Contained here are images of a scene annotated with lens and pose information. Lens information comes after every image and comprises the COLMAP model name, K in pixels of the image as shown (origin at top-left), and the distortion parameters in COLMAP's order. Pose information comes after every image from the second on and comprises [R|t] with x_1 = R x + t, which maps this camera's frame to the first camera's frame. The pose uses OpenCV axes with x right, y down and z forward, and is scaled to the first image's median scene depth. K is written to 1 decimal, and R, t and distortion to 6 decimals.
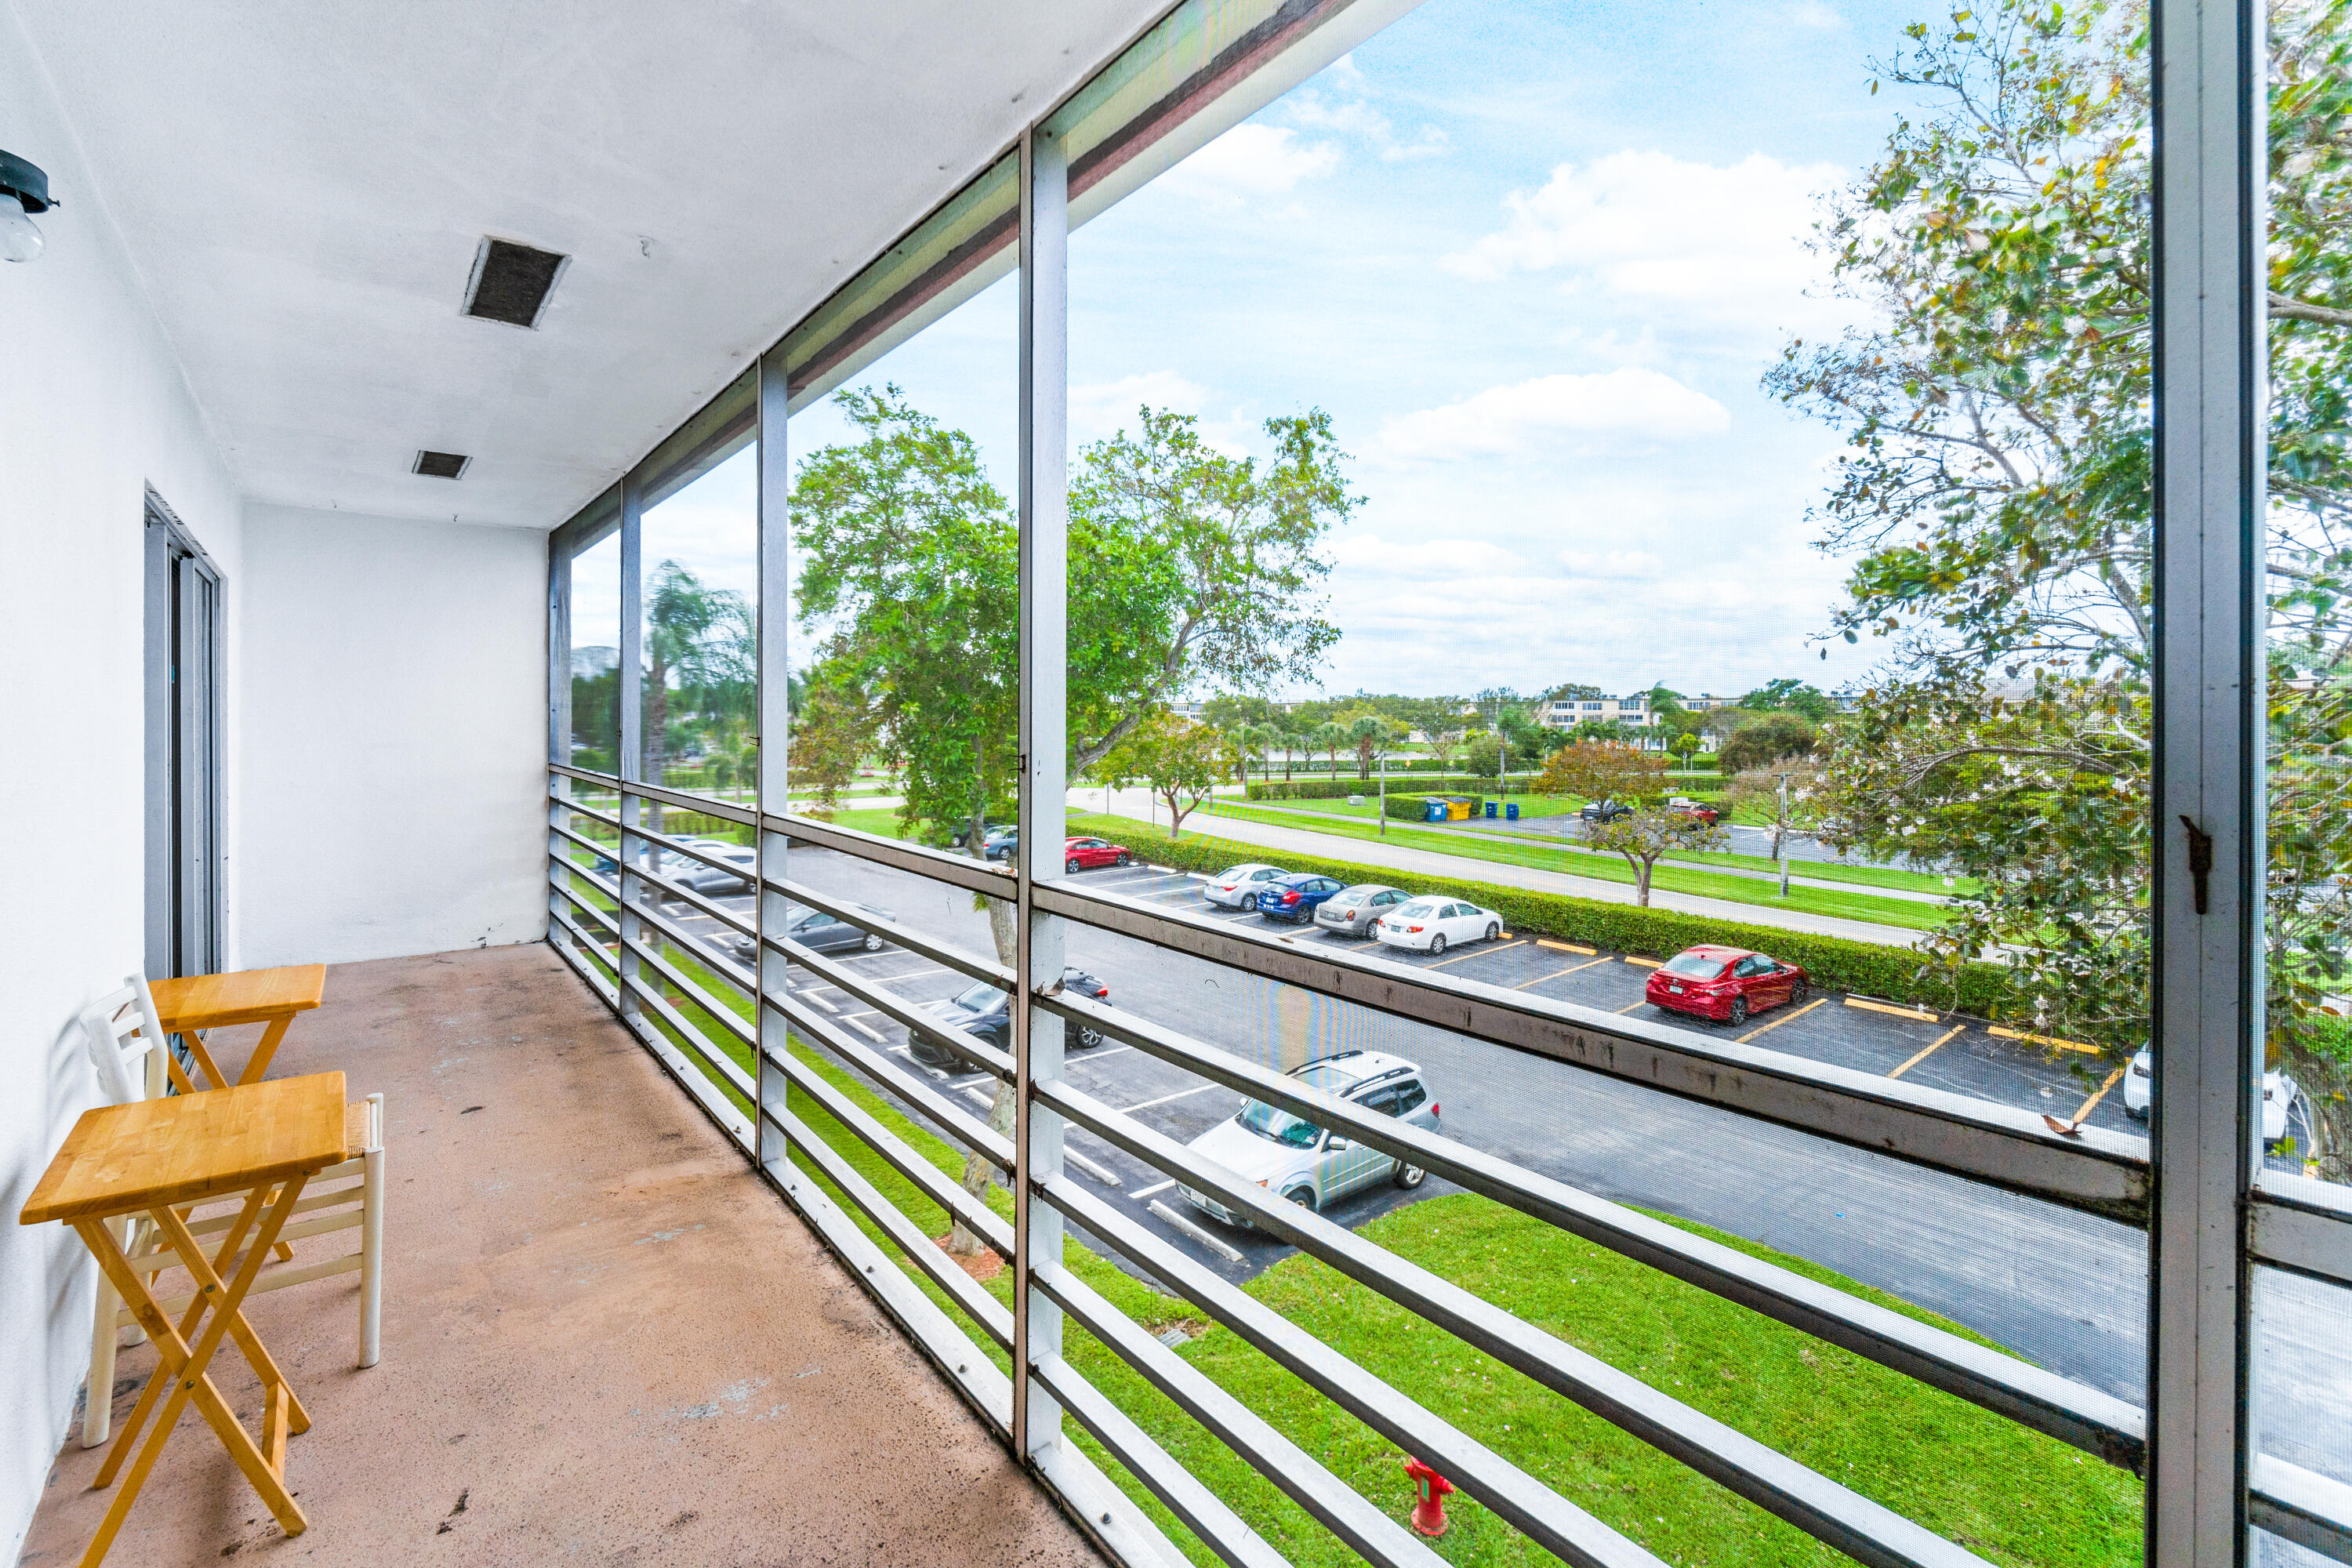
lens RADIAL K [[1016.4, 0, 1160.6], [0, 1016.4, 721.4], [0, 0, 1]] dist [-0.001989, 0.000089]
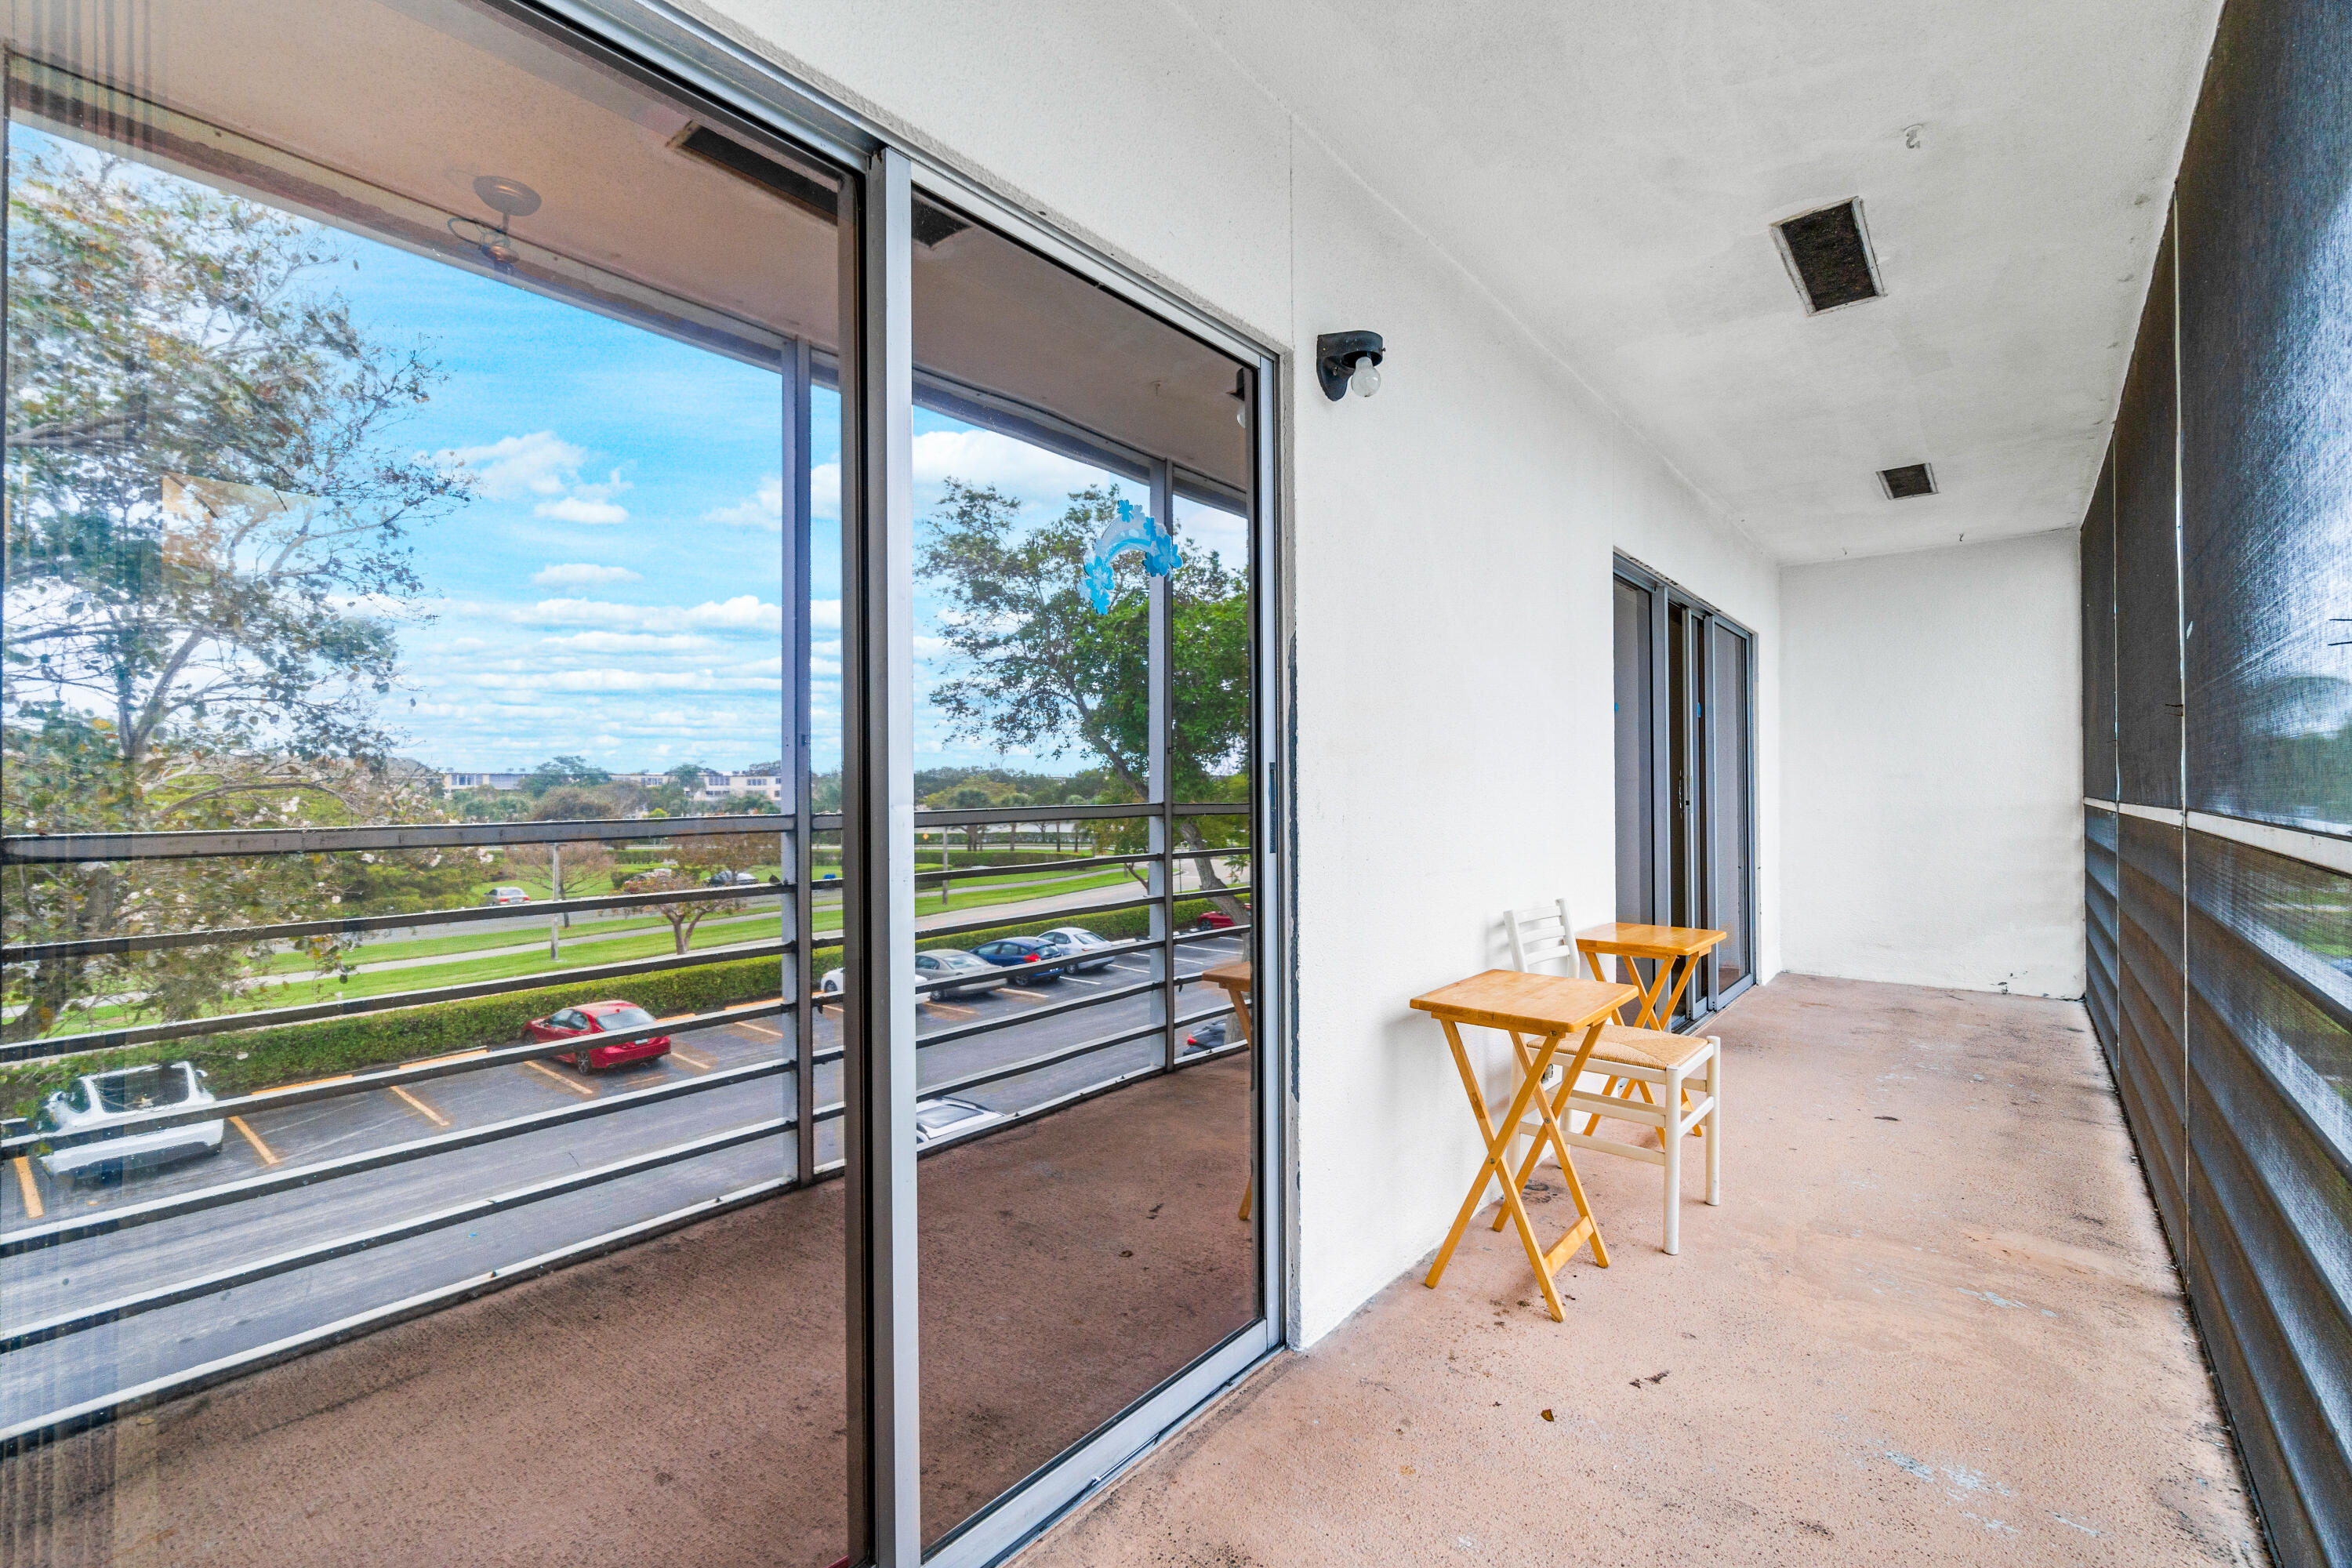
lens RADIAL K [[1016.4, 0, 1186.5], [0, 1016.4, 782.4], [0, 0, 1]] dist [-0.001989, 0.000089]
pose [[0.208729, -0.017096, -0.977824, 0.185461], [0.006205, 0.999850, -0.016157, 0.089532], [0.977954, -0.002695, 0.208804, 0.172791]]
